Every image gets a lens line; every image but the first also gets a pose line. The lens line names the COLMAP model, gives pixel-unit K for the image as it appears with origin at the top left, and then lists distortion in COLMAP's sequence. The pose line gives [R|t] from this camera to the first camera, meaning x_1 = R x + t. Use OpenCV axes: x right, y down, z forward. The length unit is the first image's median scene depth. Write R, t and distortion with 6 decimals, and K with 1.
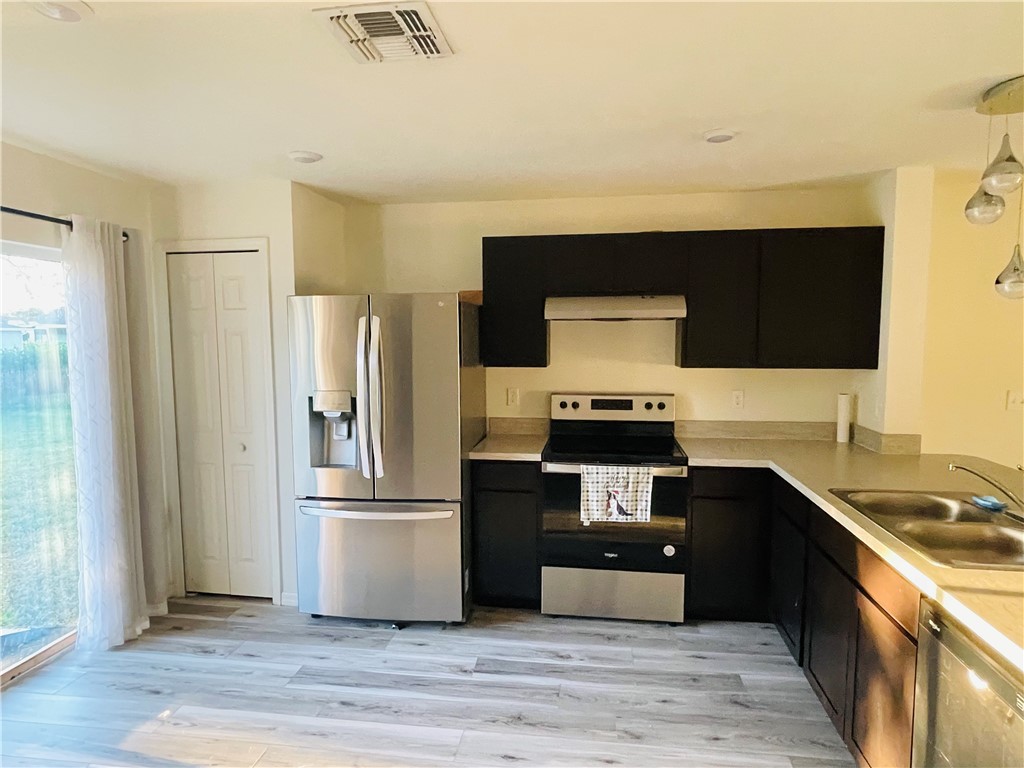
lens RADIAL K [[596.3, 0, 514.9], [0, 596.3, 386.9], [0, 0, 1]] dist [0.004772, -0.015675]
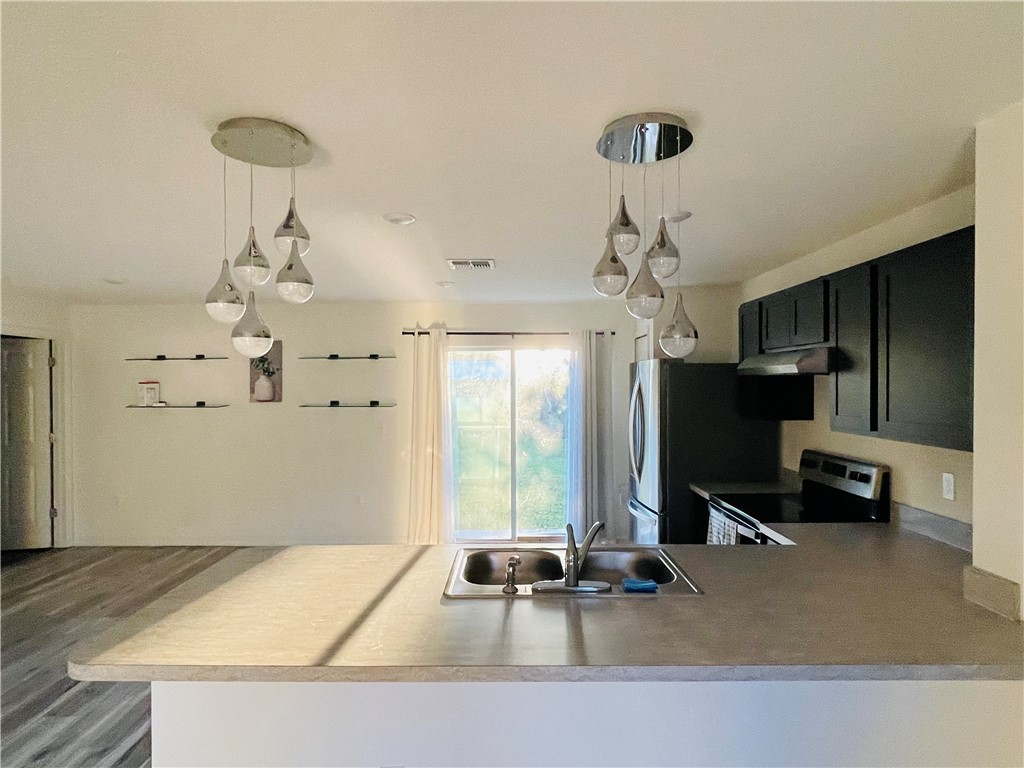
lens RADIAL K [[596.3, 0, 514.9], [0, 596.3, 386.9], [0, 0, 1]] dist [0.004772, -0.015675]
pose [[0.149463, 0.009011, -0.988726, 1.105334], [-0.087383, 0.996166, -0.004130, -0.052758], [0.984898, 0.087015, 0.149678, 0.439170]]
